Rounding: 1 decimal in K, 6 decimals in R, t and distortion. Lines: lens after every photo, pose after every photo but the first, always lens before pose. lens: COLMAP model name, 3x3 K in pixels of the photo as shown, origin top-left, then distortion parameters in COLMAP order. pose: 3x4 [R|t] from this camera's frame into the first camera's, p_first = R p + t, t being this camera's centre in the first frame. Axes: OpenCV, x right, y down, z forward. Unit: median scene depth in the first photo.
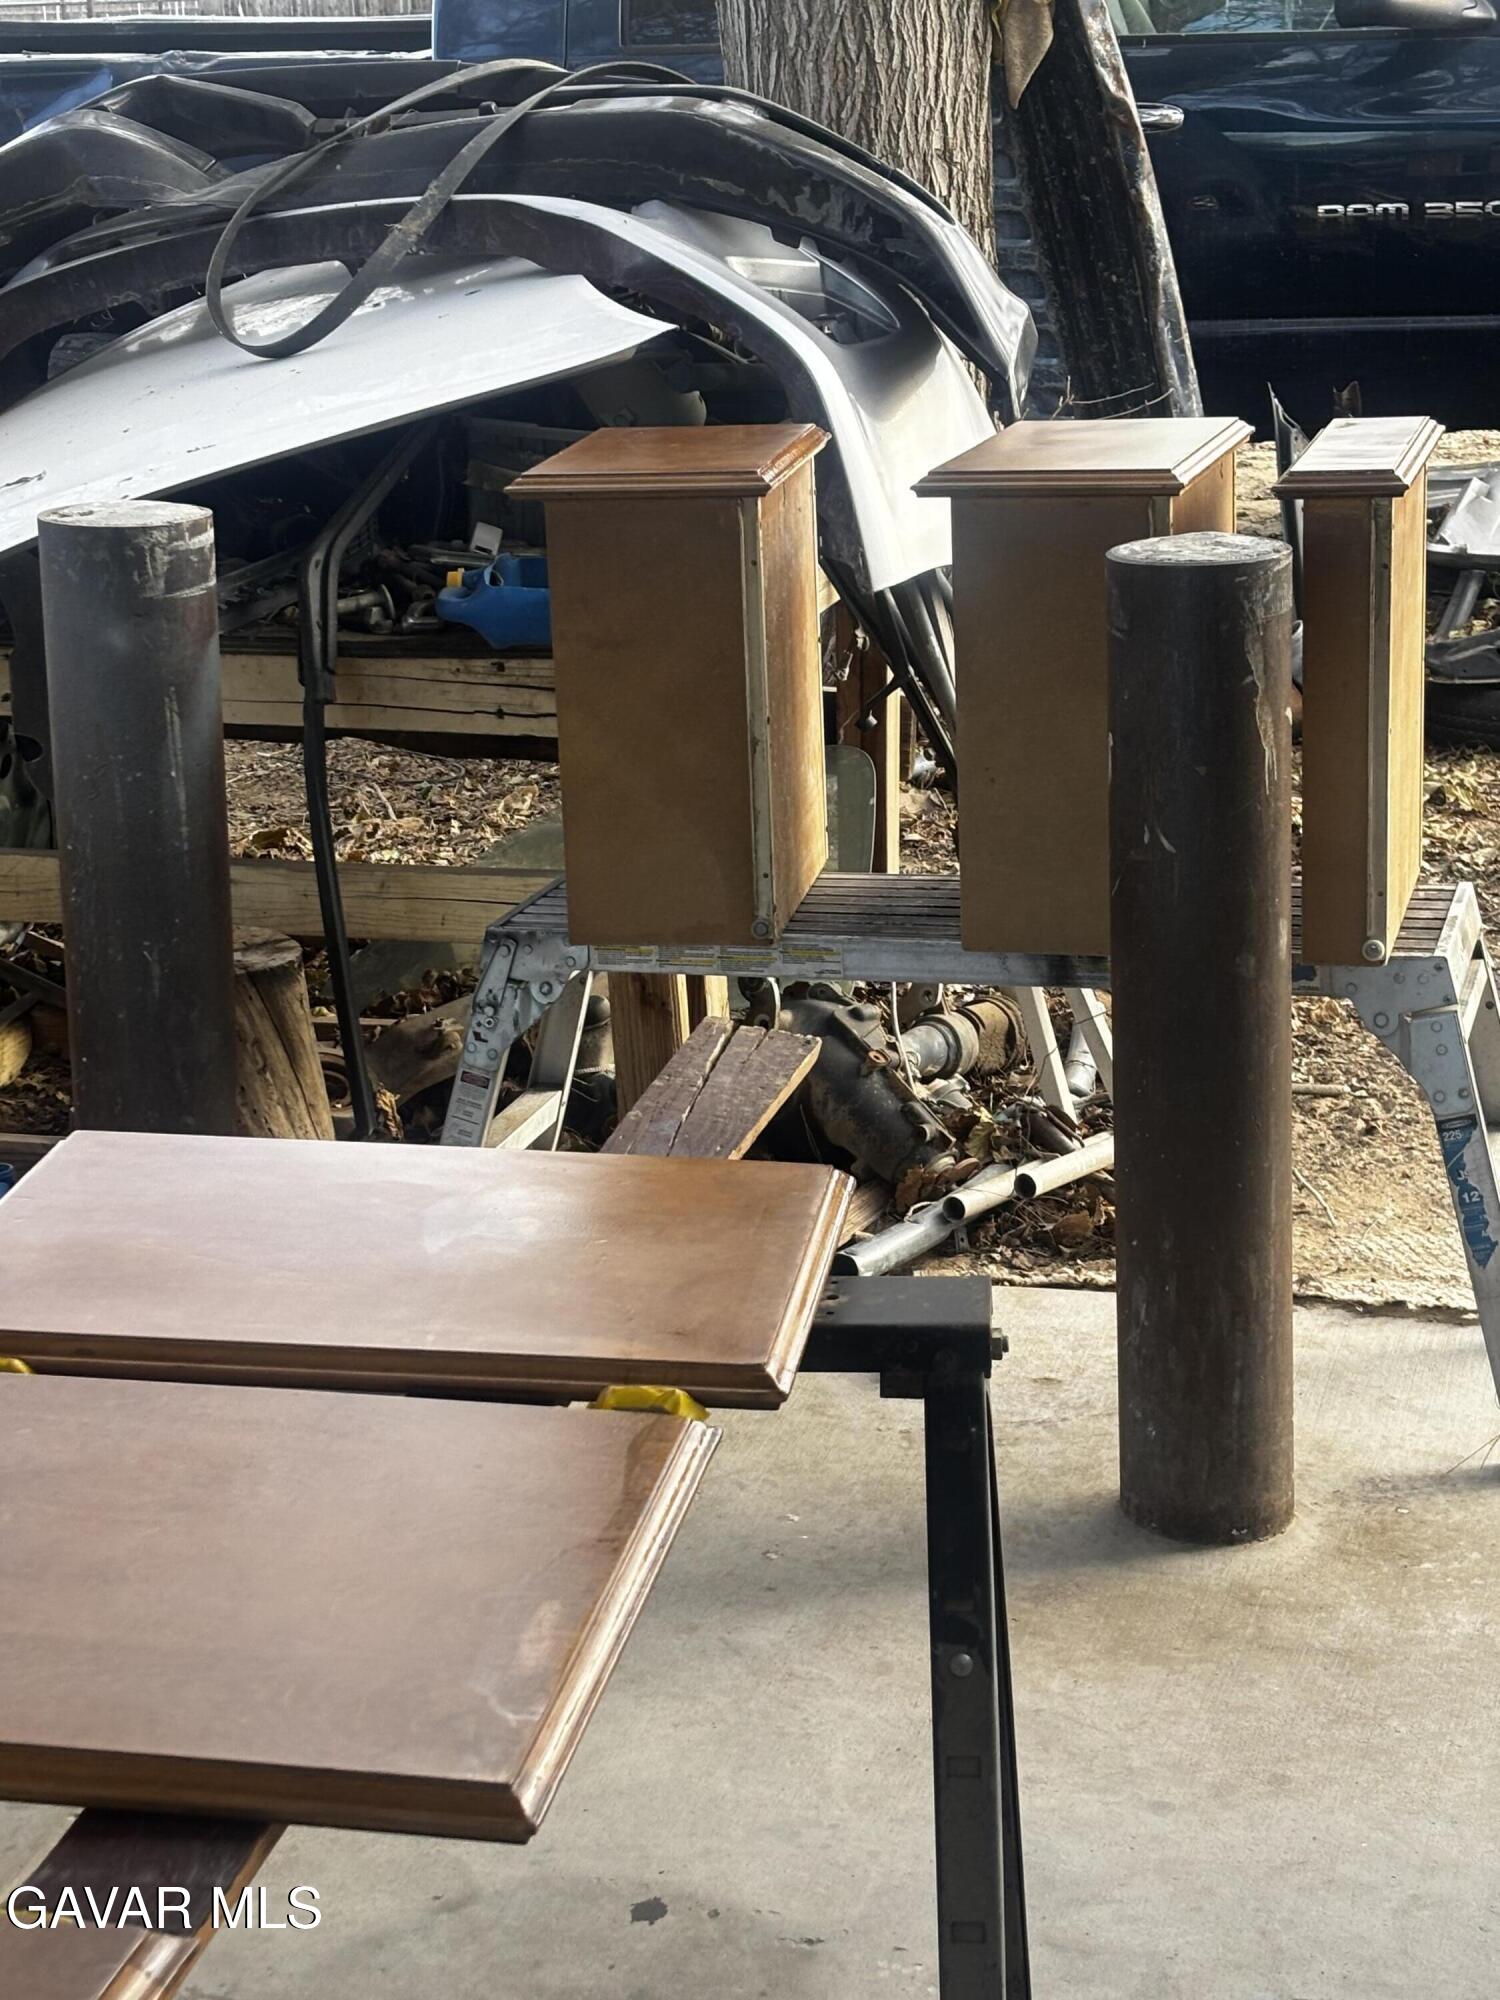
lens RADIAL K [[3697.8, 0, 749.5], [0, 3697.8, 999.8], [0, 0, 1]] dist [0.051028, 0.000000]
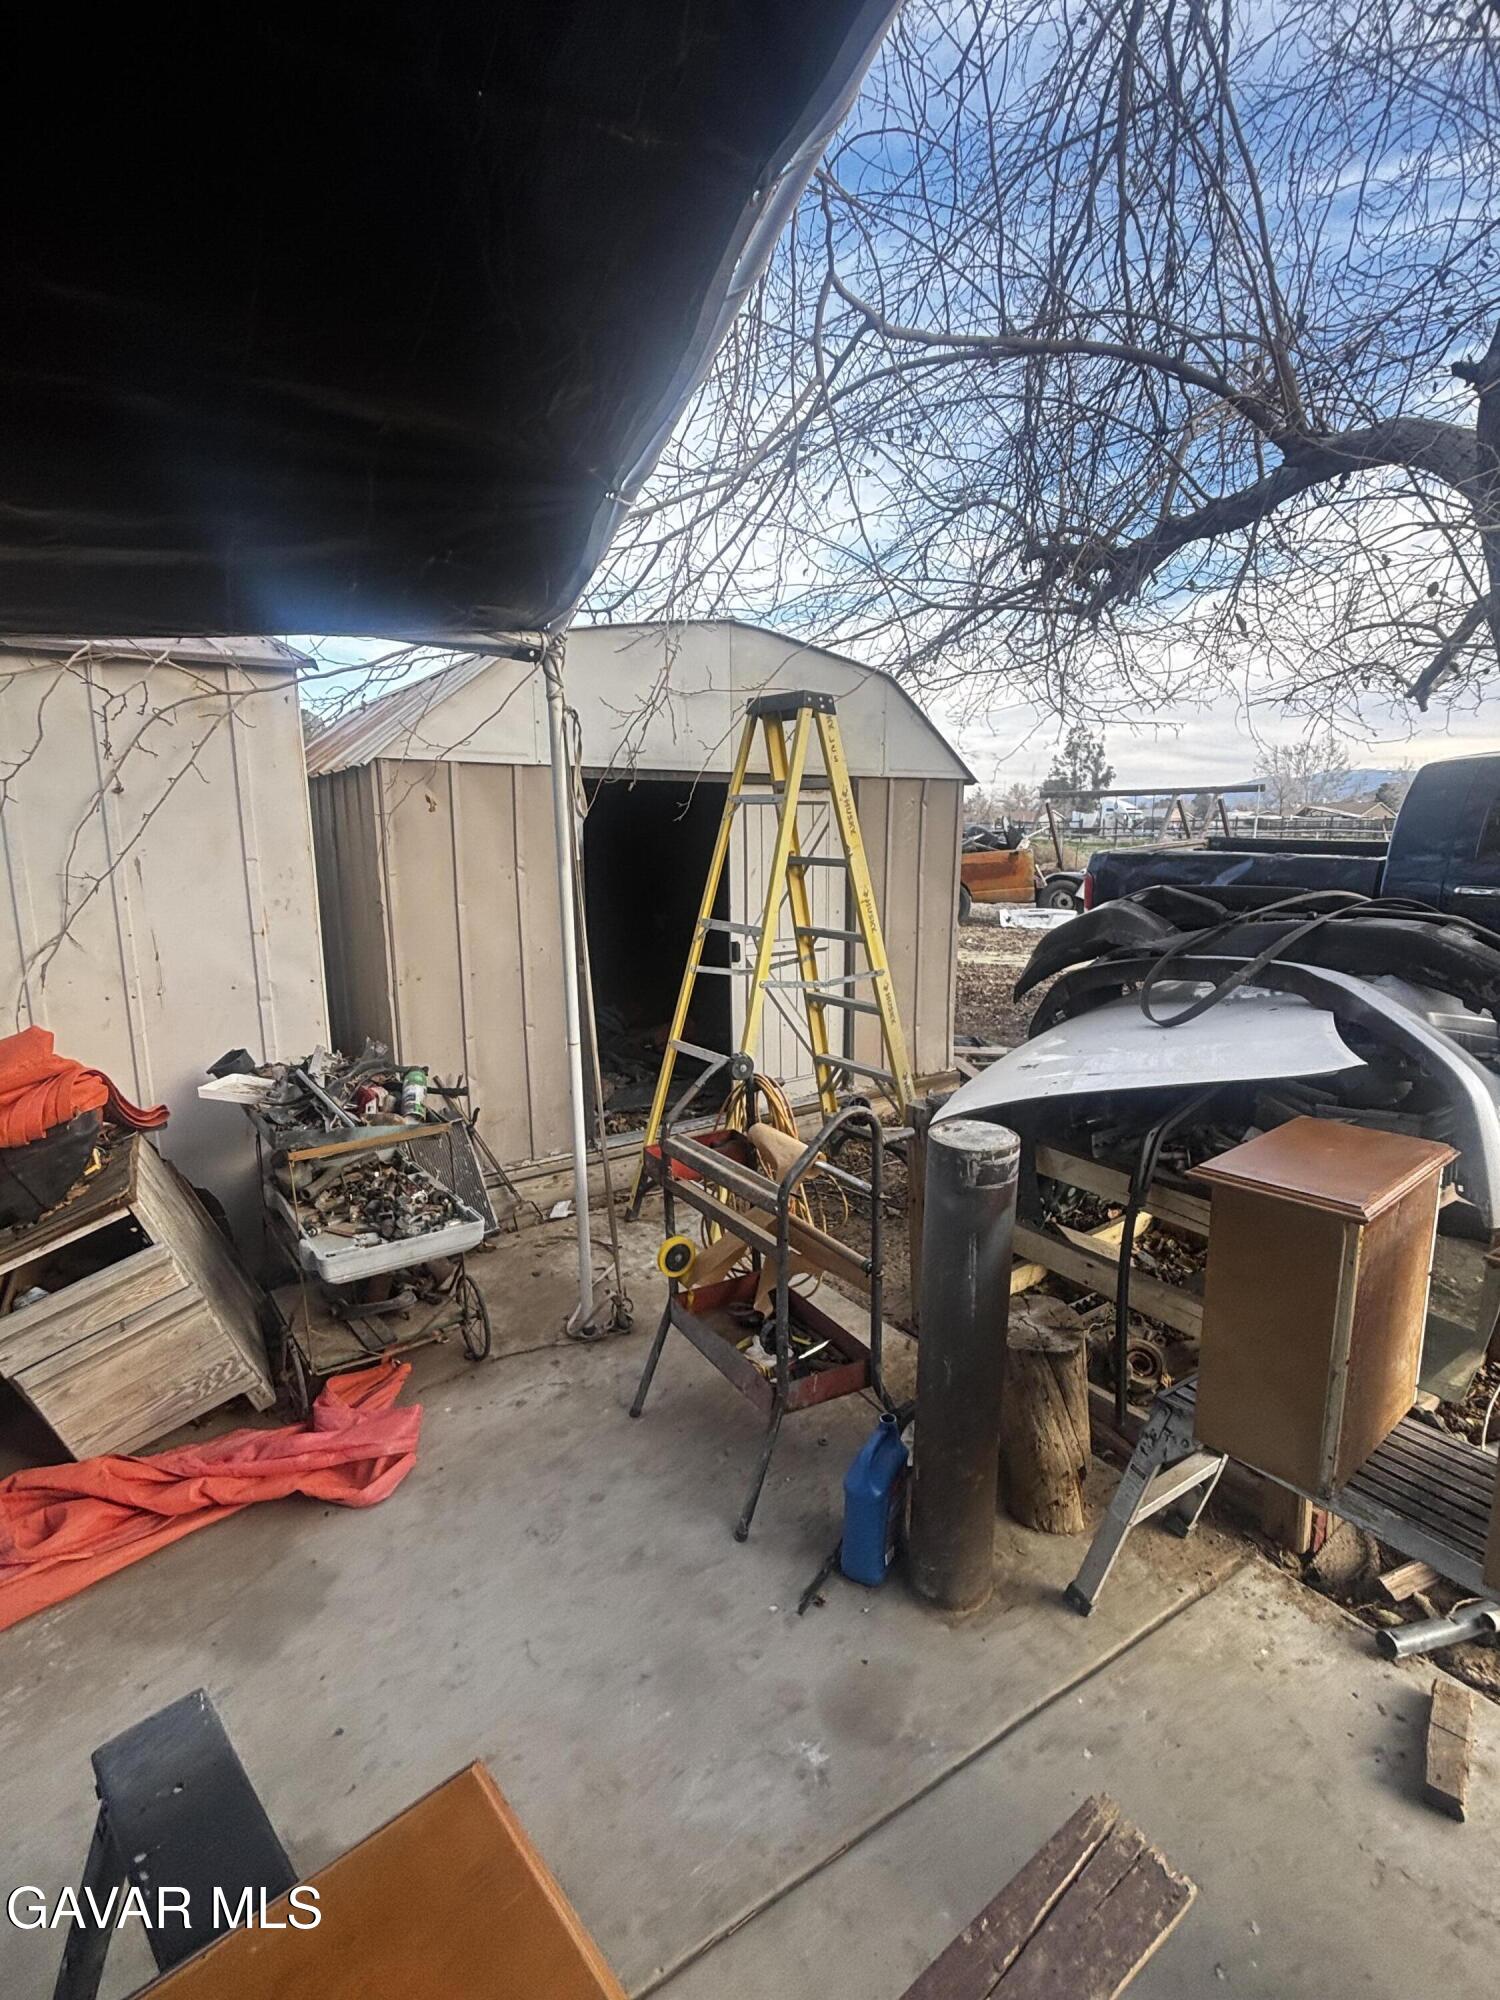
lens RADIAL K [[954.1, 0, 757.6], [0, 954.1, 995.3], [0, 0, 1]] dist [0.004833, 0.000542]
pose [[0.757047, 0.142244, -0.637688, 0.042389], [-0.190693, 0.981622, -0.007423, -0.146356], [0.624913, 0.127222, 0.770259, 0.447390]]
